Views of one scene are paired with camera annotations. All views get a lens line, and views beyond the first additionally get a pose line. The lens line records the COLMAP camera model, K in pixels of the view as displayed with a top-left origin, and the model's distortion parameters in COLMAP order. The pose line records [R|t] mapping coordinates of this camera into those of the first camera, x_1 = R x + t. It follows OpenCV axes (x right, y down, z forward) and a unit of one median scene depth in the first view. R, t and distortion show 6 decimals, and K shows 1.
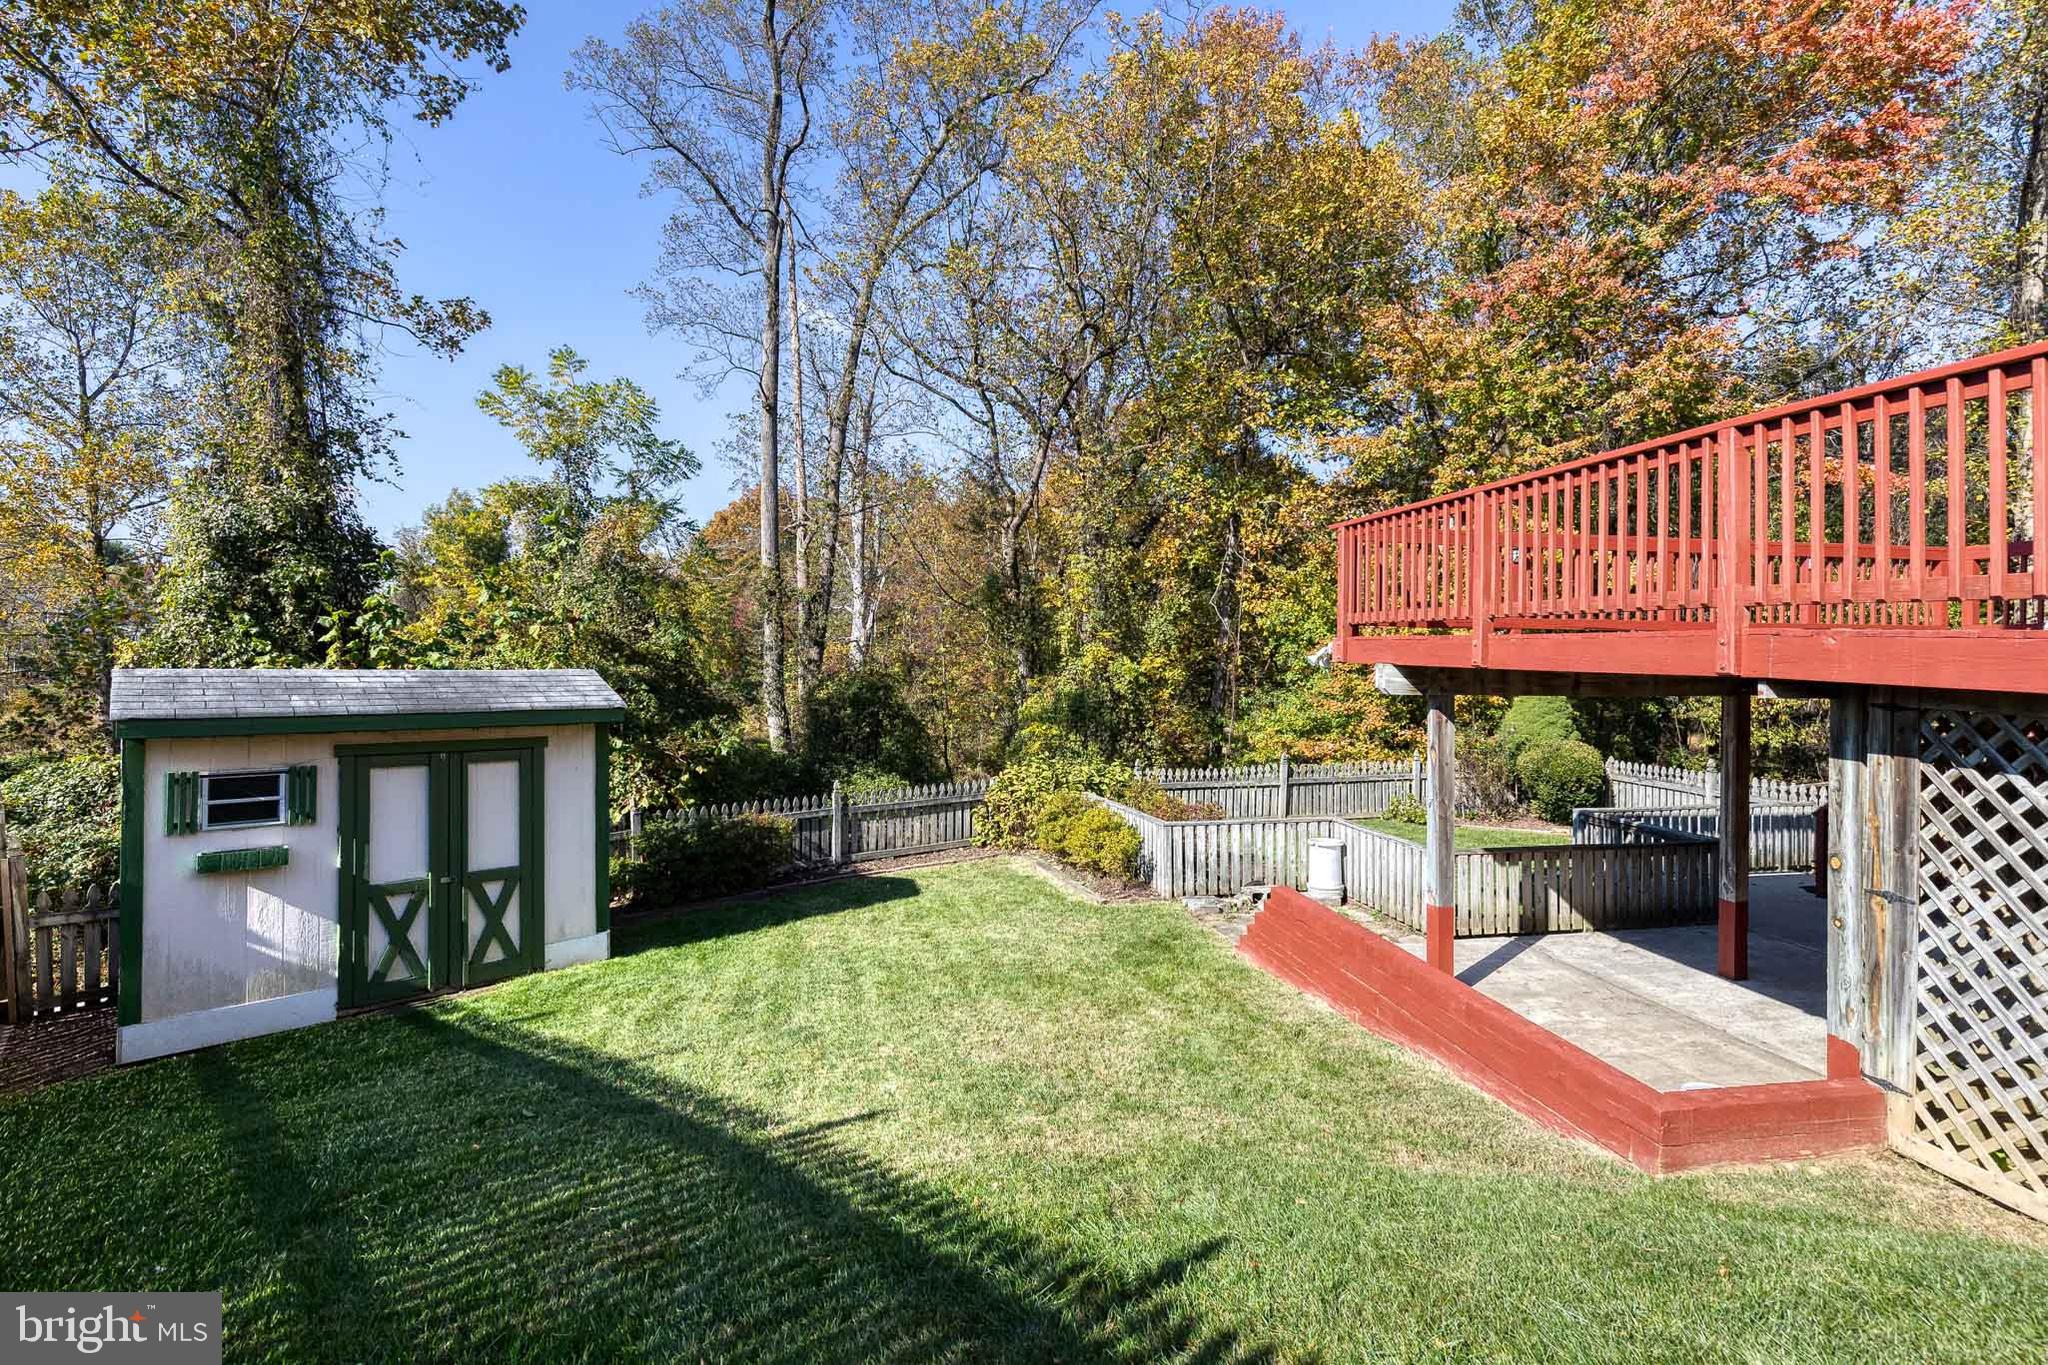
lens RADIAL K [[923.8, 0, 1033.2], [0, 923.8, 683.6], [0, 0, 1]] dist [0.014661, -0.003438]
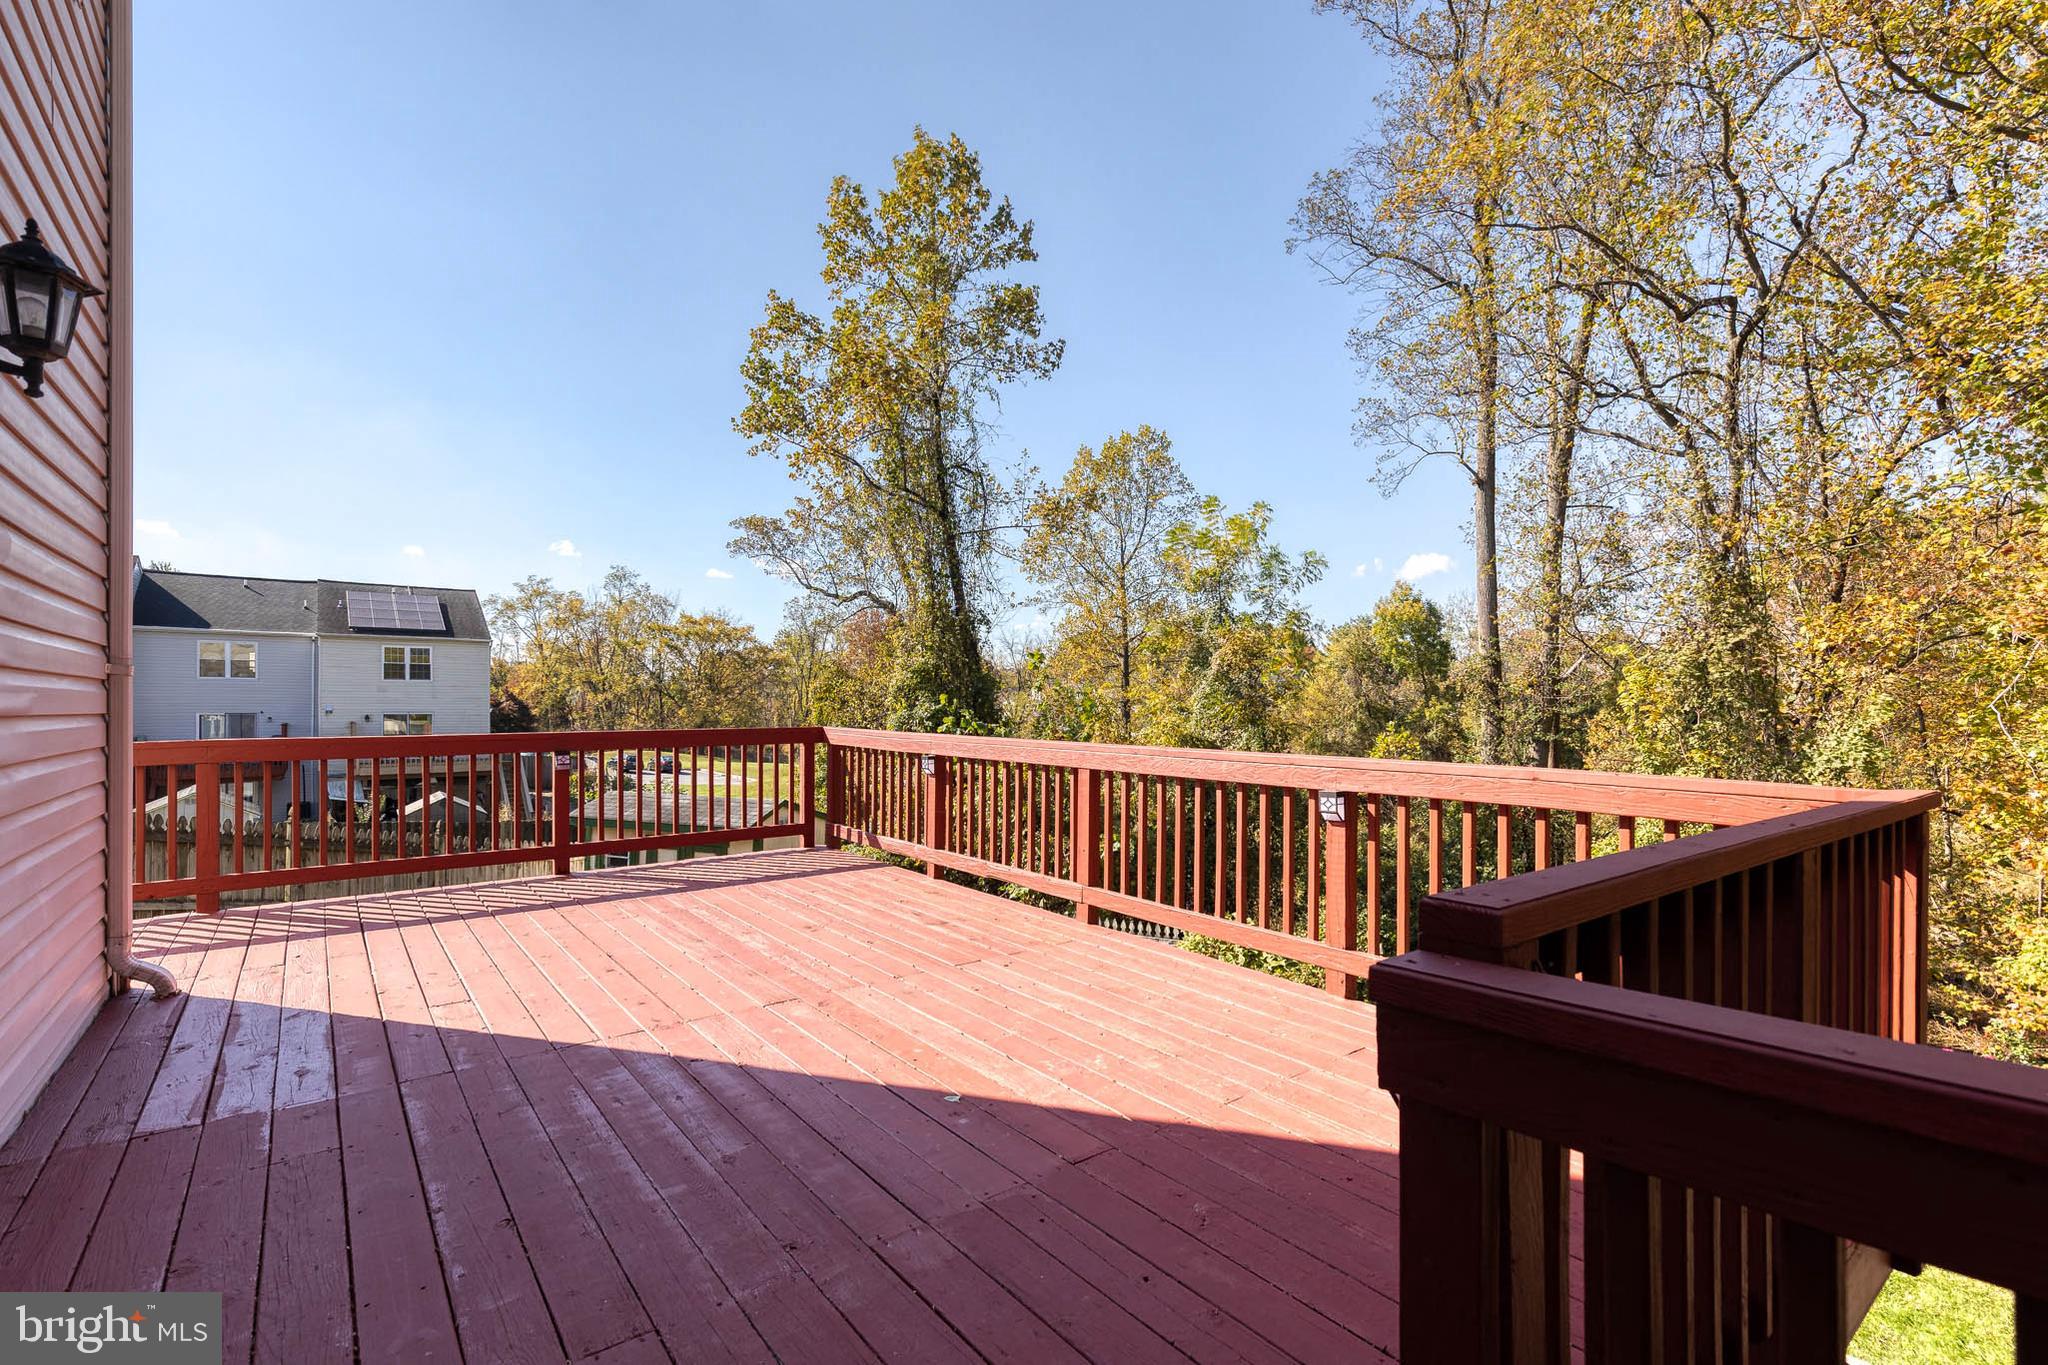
lens RADIAL K [[923.8, 0, 1037.1], [0, 923.8, 702.6], [0, 0, 1]] dist [0.014661, -0.003438]
pose [[0.458133, -0.003838, -0.888875, 0.946794], [-0.029627, 0.999369, -0.019585, -0.140975], [0.888390, 0.035307, 0.457730, 0.569966]]
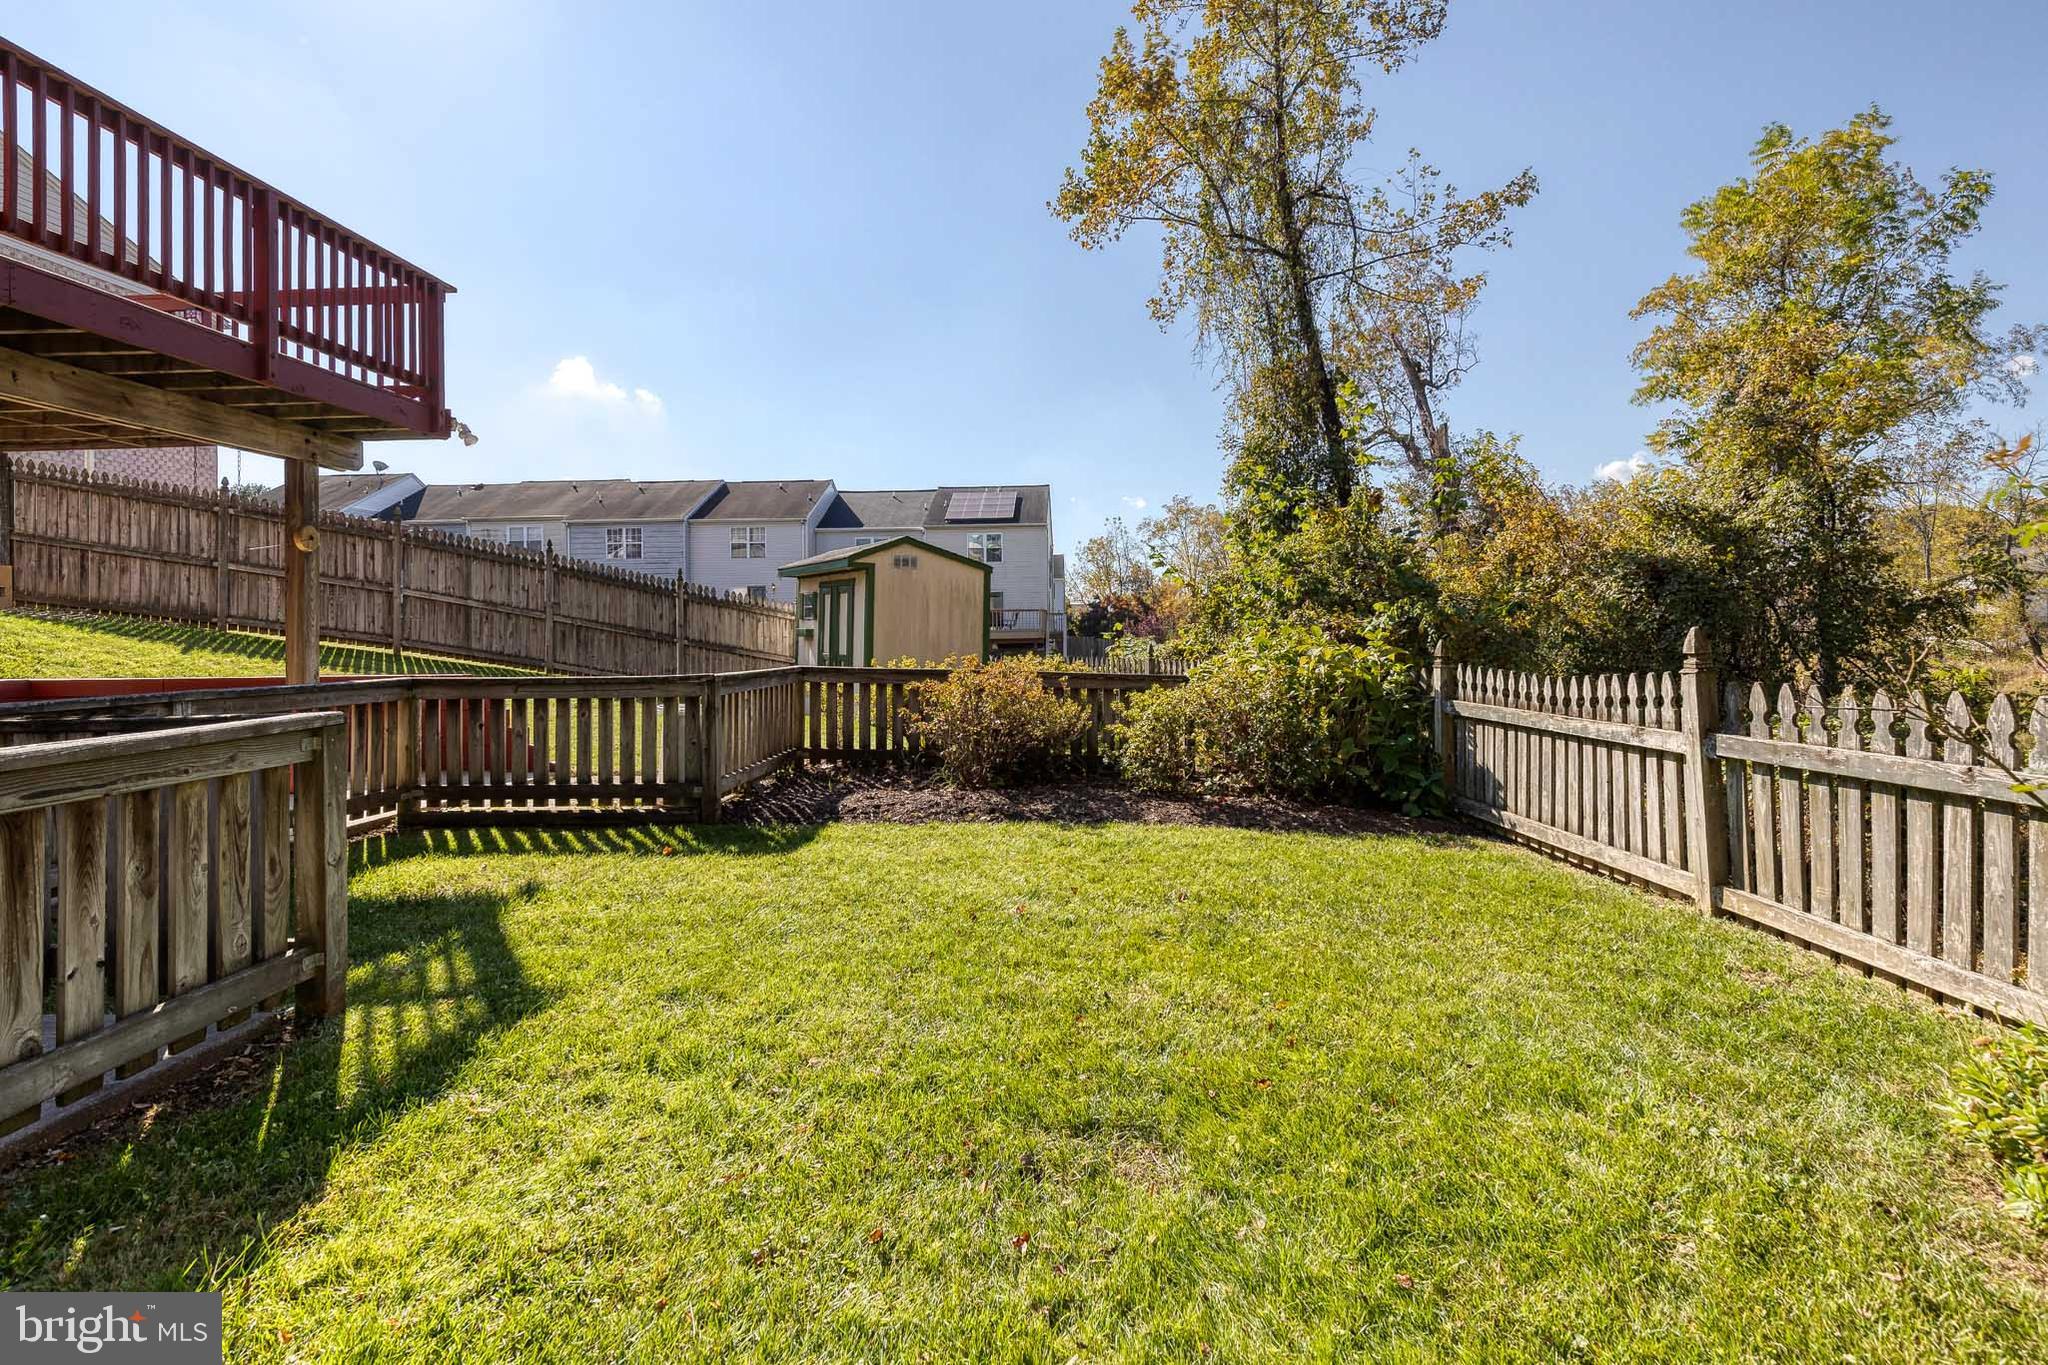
lens RADIAL K [[997.2, 0, 1038.8], [0, 997.2, 627.1], [0, 0, 1]] dist [0.009136, -0.002771]
pose [[-0.221014, -0.014882, -0.975157, 0.861114], [-0.021831, 0.999709, -0.010309, 0.120078], [0.975026, 0.019011, -0.221274, 1.326028]]
